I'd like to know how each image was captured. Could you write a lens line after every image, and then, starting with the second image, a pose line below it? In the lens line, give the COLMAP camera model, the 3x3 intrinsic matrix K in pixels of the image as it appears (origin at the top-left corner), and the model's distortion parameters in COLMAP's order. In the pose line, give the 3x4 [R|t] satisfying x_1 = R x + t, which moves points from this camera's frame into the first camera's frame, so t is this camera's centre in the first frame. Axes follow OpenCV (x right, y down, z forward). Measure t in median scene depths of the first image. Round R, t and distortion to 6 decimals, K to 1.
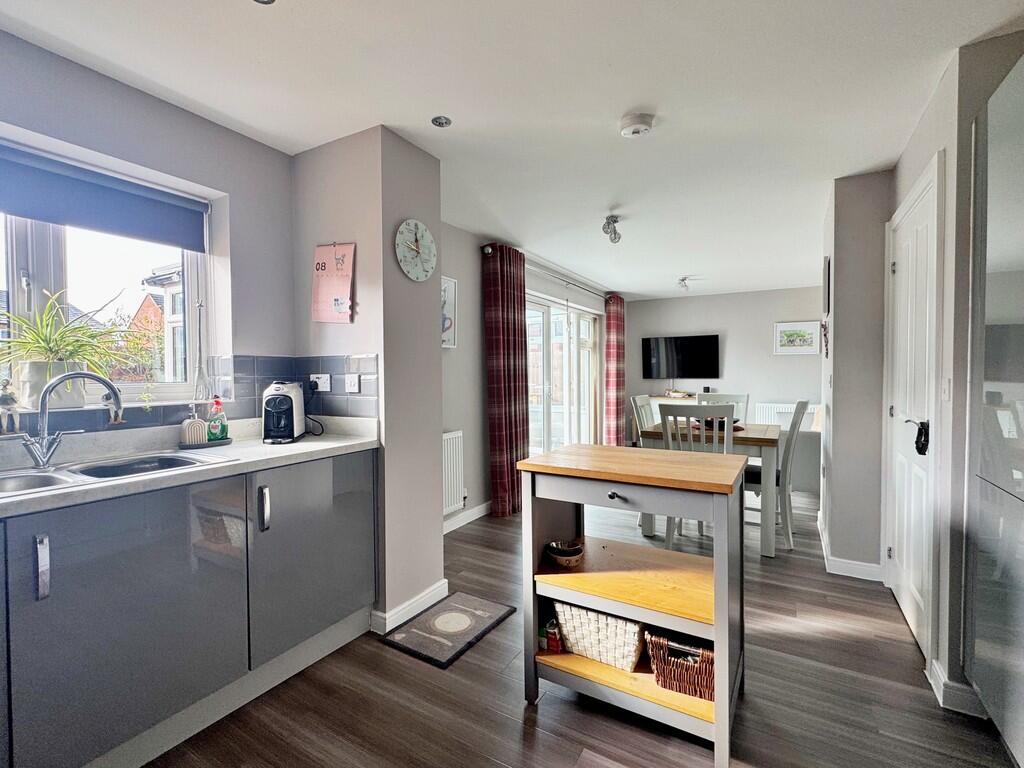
lens RADIAL K [[451.0, 0, 513.7], [0, 451.0, 376.9], [0, 0, 1]] dist [-0.005377, -0.000746]
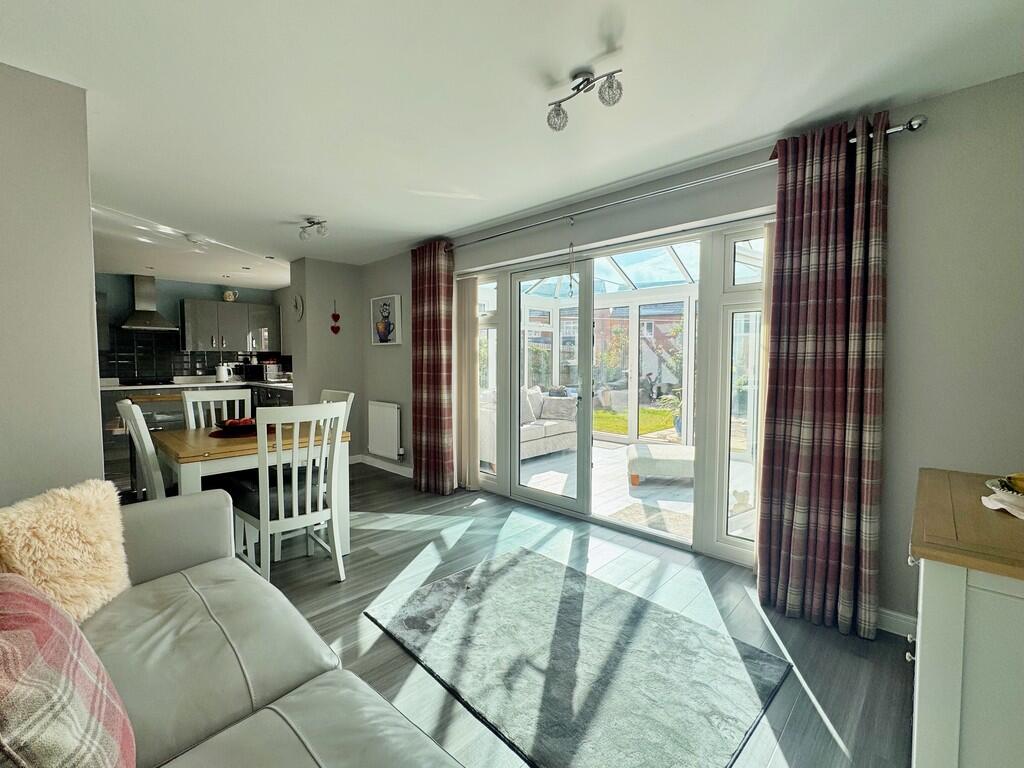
lens RADIAL K [[451.0, 0, 511.6], [0, 451.0, 383.5], [0, 0, 1]] dist [-0.005377, -0.000746]
pose [[-0.213912, 0.056213, -0.975234, 1.177770], [-0.010208, 0.998160, 0.059774, -0.029997], [0.976800, 0.022742, -0.212944, 1.682163]]
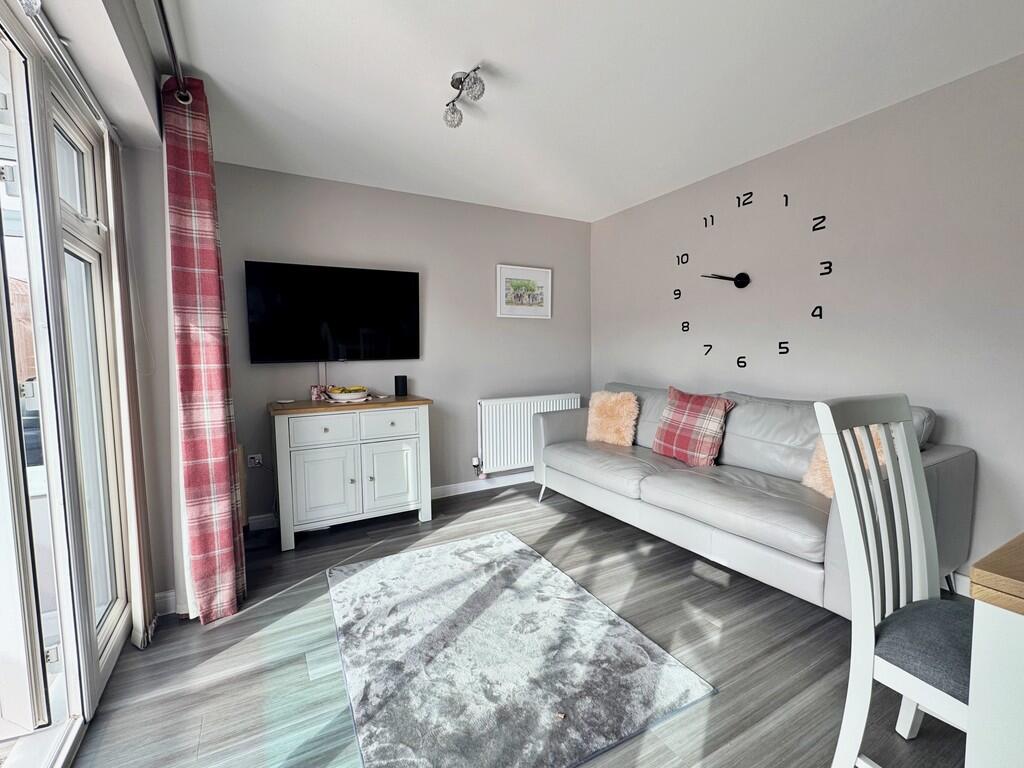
lens RADIAL K [[451.0, 0, 507.7], [0, 451.0, 381.3], [0, 0, 1]] dist [-0.005377, -0.000746]
pose [[0.488240, -0.059166, 0.870702, 0.103514], [0.024118, 0.998233, 0.054308, 0.007475], [-0.872376, -0.005516, 0.488804, 1.296040]]
